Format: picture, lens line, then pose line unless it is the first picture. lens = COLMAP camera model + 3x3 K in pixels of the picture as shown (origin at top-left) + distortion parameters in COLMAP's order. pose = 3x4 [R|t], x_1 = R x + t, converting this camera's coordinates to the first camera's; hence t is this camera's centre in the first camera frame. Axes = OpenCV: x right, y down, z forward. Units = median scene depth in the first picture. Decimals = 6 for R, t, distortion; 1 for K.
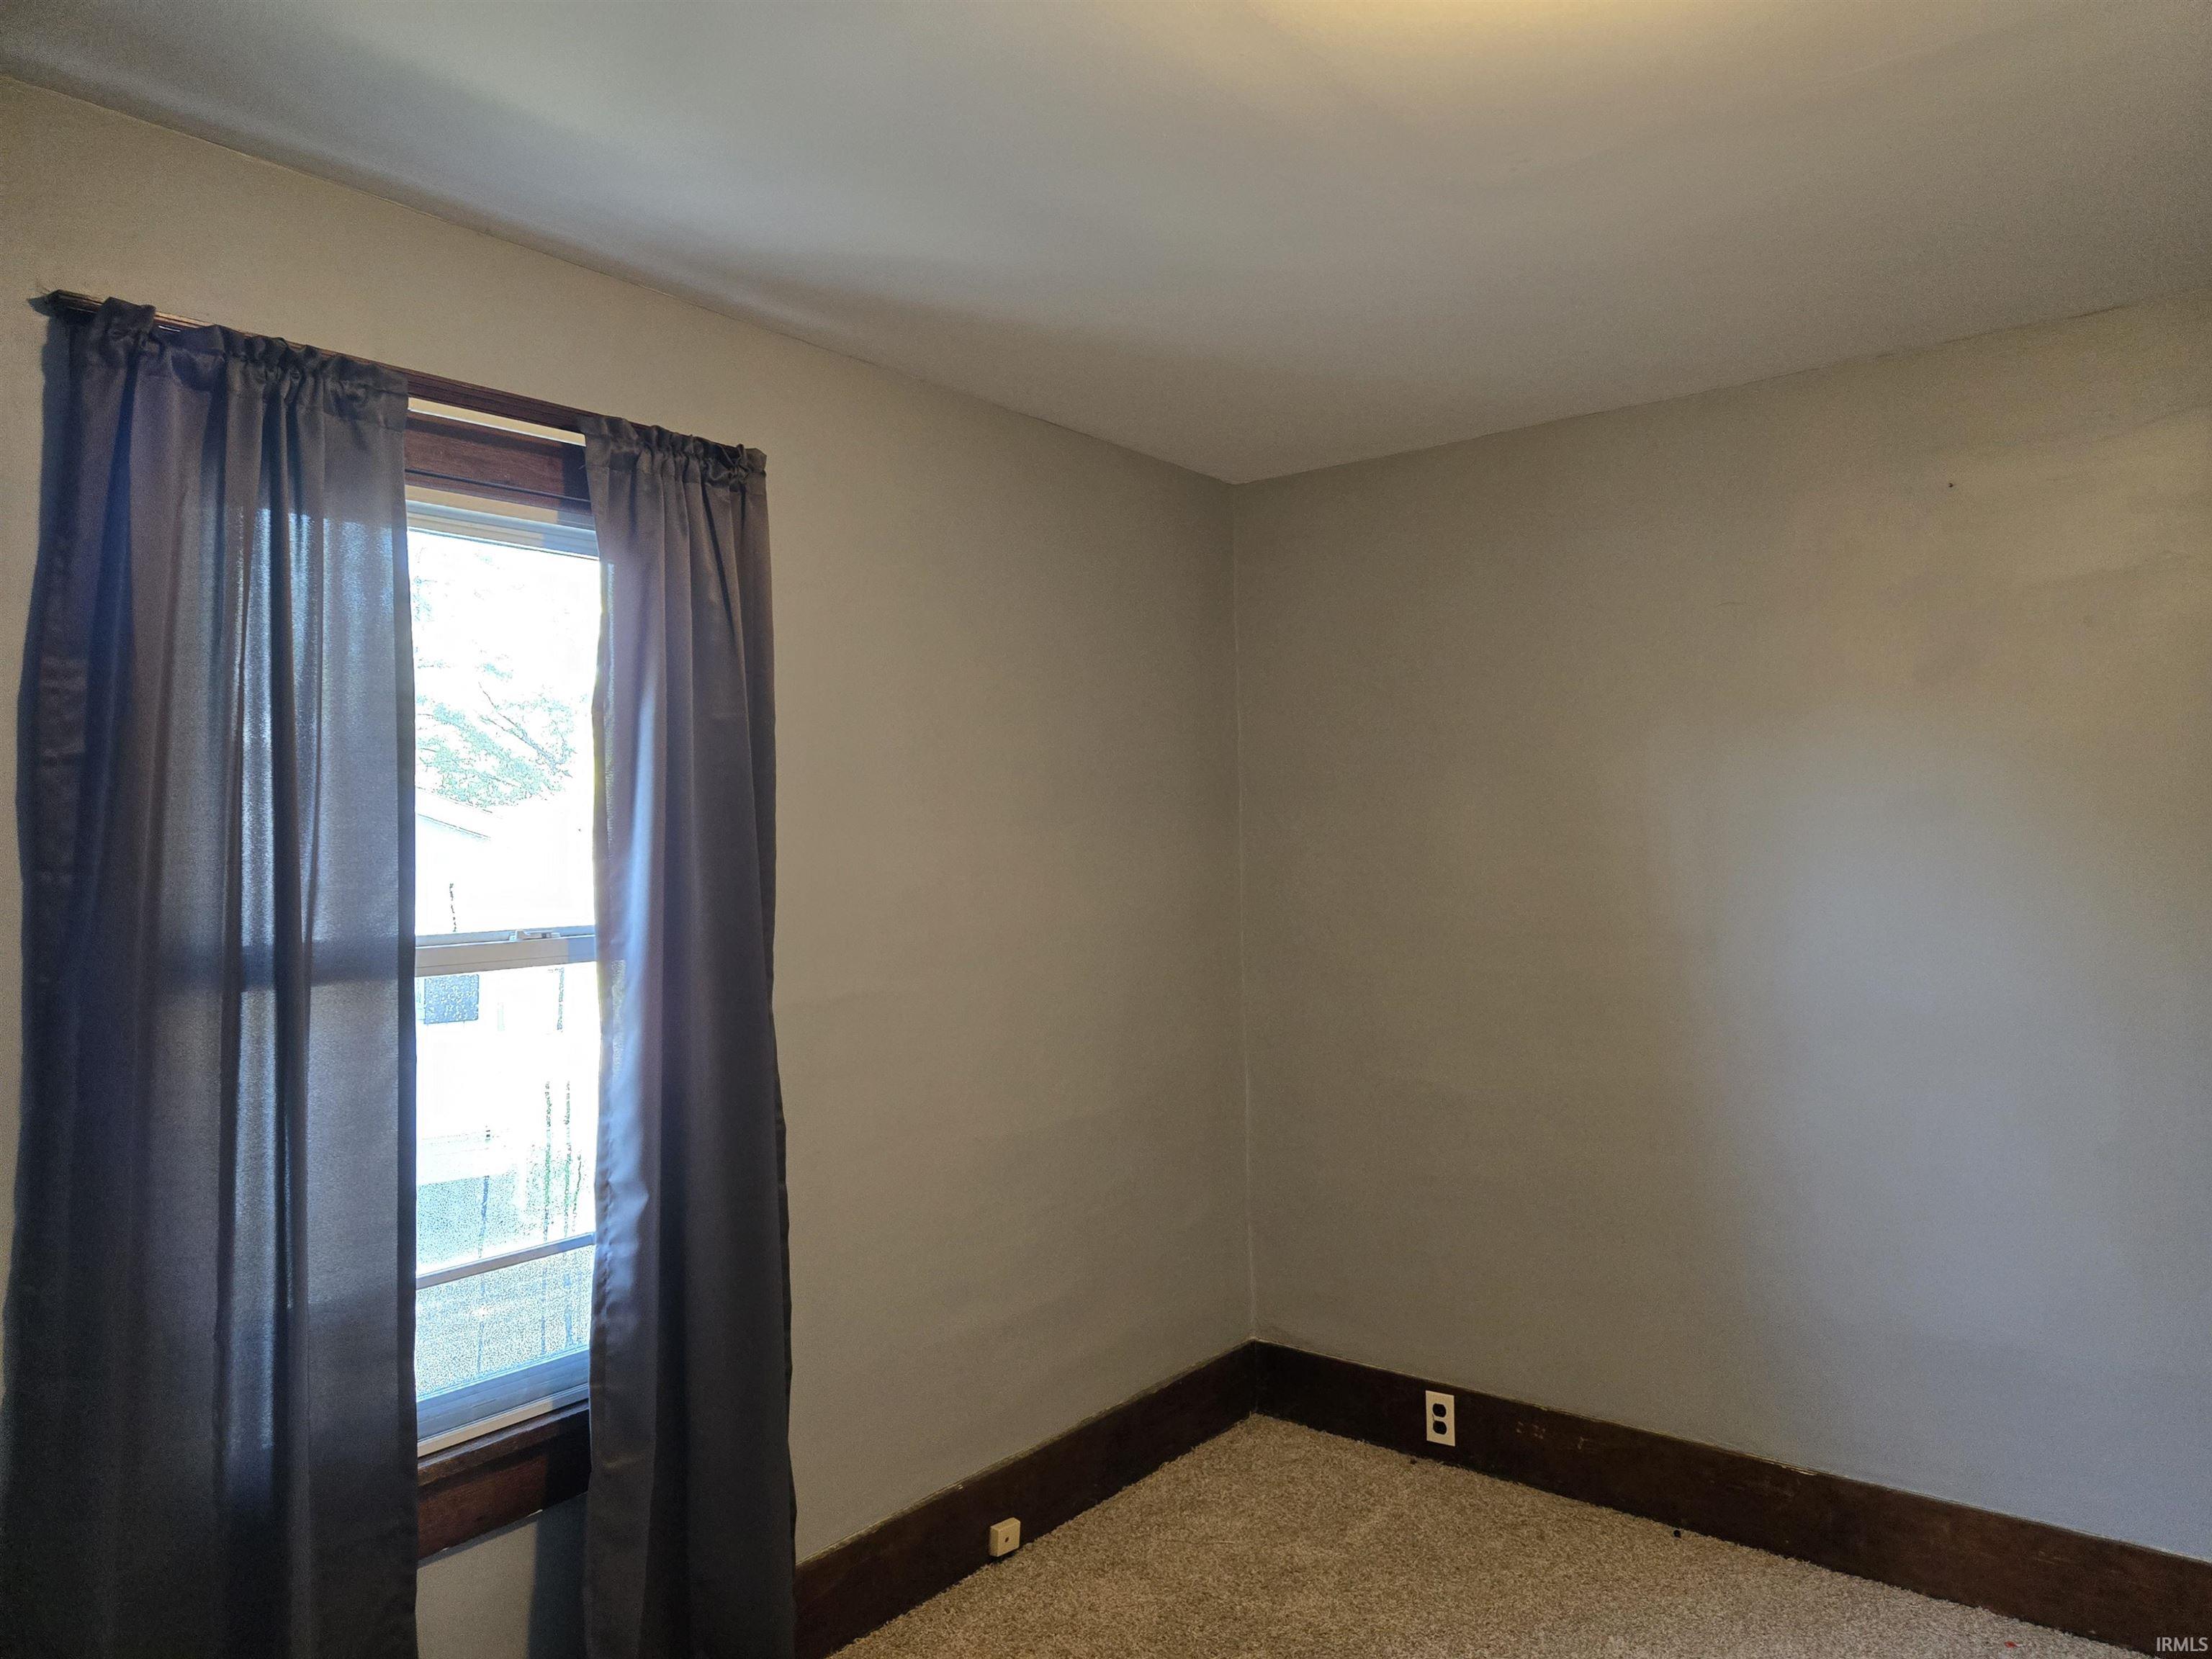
lens RADIAL K [[1469.1, 0, 1101.2], [0, 1469.1, 812.1], [0, 0, 1]] dist [0.038073, -0.011960]
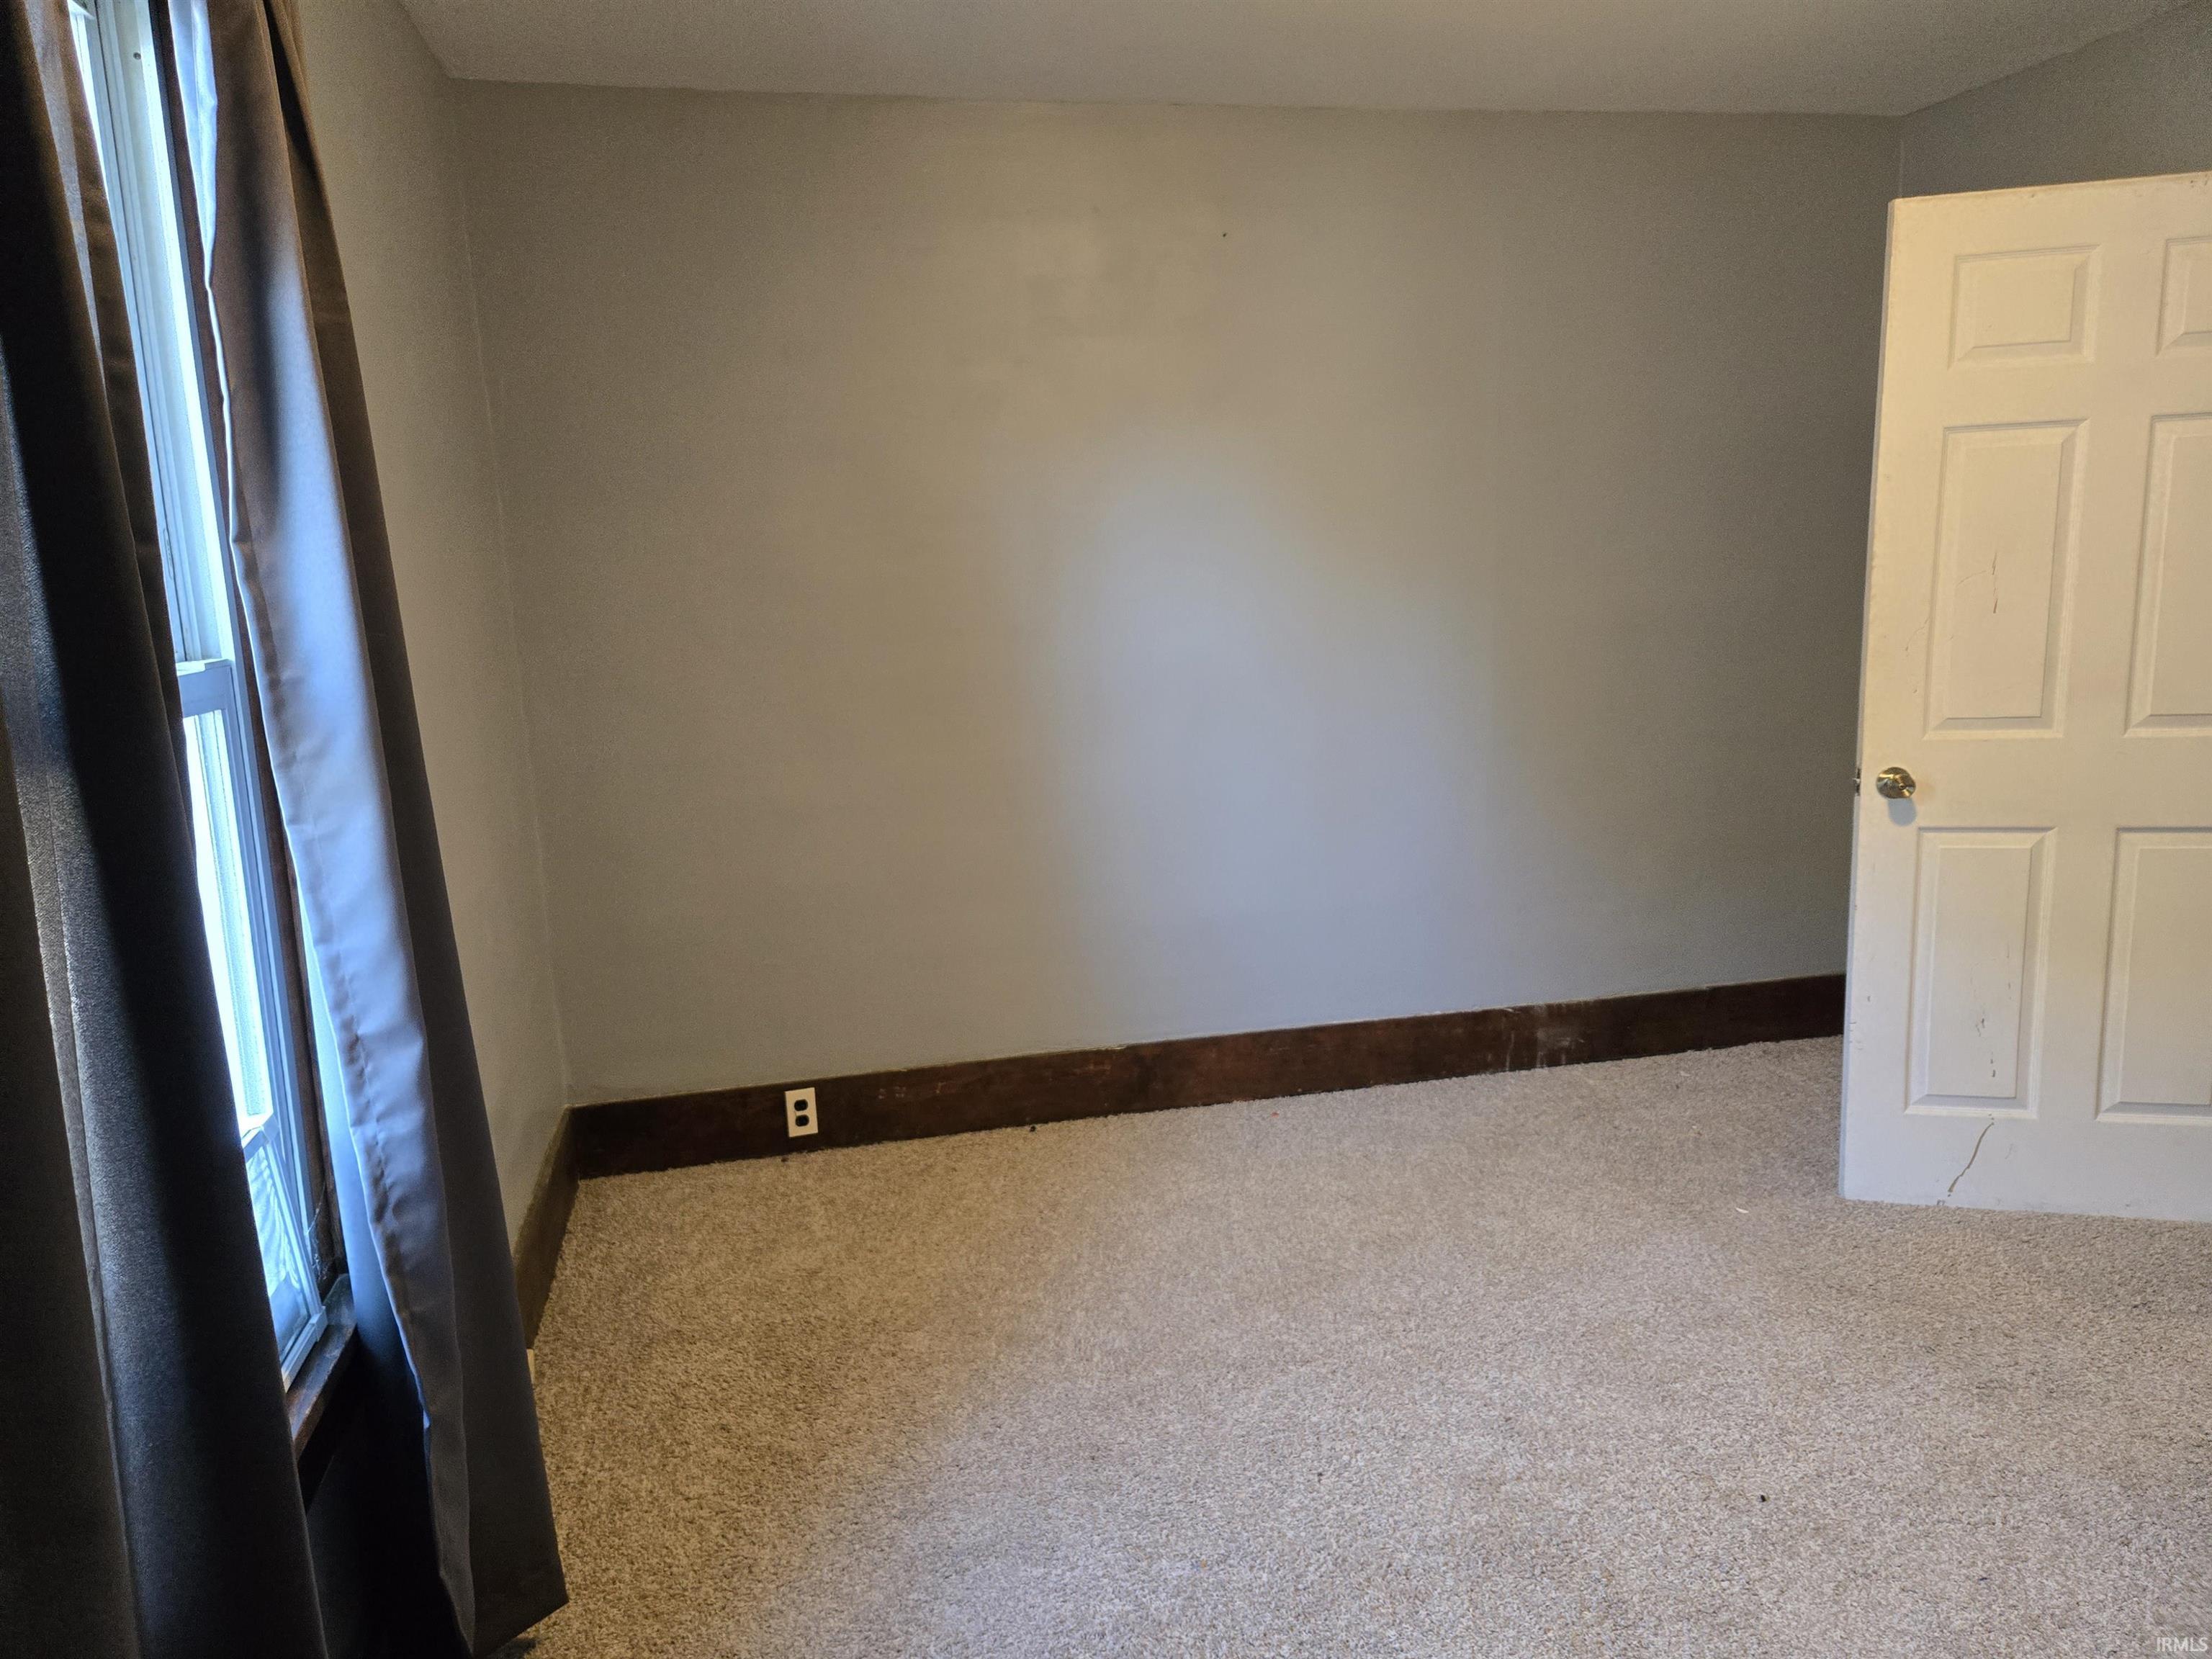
lens RADIAL K [[1469.1, 0, 1103.5], [0, 1469.1, 837.1], [0, 0, 1]] dist [0.038073, -0.011960]
pose [[0.658128, -0.158787, 0.735972, -0.405828], [0.016849, 0.980369, 0.196449, 0.024932], [-0.752718, -0.116888, 0.647884, 0.222326]]
